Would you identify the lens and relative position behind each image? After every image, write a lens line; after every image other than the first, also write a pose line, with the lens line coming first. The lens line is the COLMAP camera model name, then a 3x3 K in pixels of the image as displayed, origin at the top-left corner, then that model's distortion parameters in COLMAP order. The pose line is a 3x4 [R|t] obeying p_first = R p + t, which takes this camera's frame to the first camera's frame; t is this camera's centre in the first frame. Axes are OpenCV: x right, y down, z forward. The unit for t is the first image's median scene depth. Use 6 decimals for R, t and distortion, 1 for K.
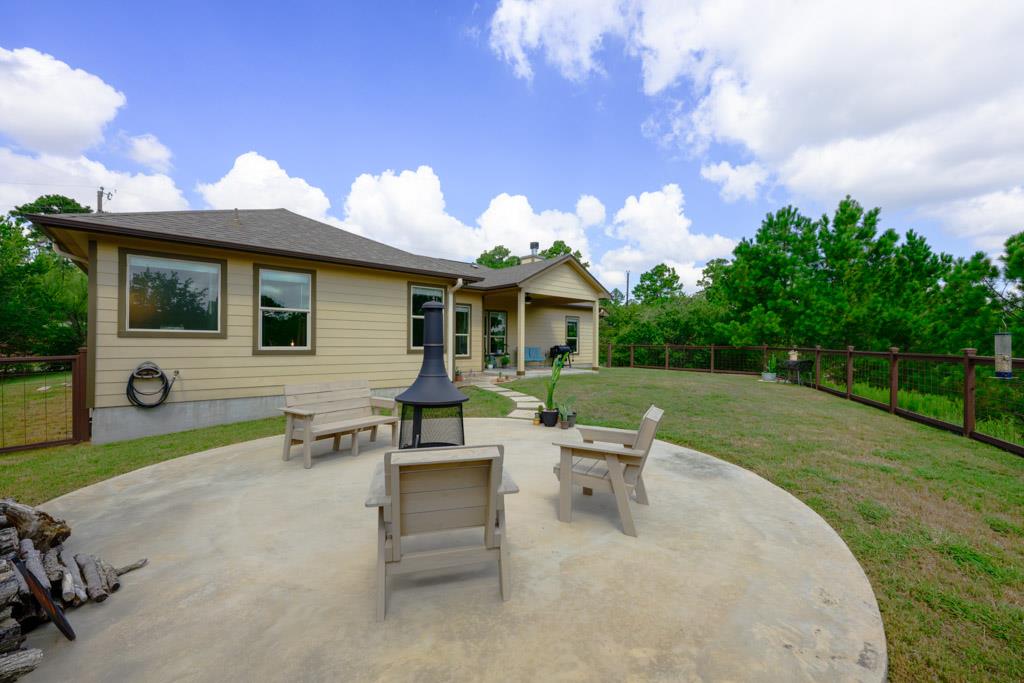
lens RADIAL K [[403.9, 0, 512.9], [0, 403.9, 341.9], [0, 0, 1]] dist [0.000541, -0.000471]
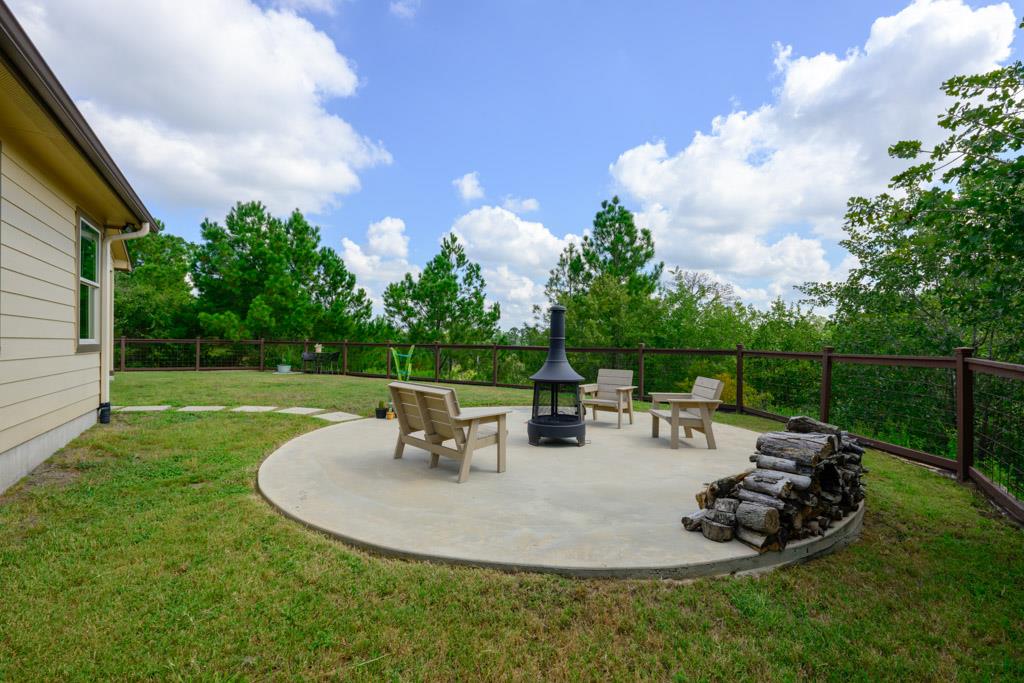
lens RADIAL K [[450.0, 0, 512.0], [0, 450.0, 341.5], [0, 0, 1]] dist [-0.000362, -0.000014]
pose [[0.185002, -0.000335, 0.982738, -0.731525], [-0.013346, 0.999907, 0.002853, 0.006561], [-0.982647, -0.013644, 0.184981, 0.384705]]
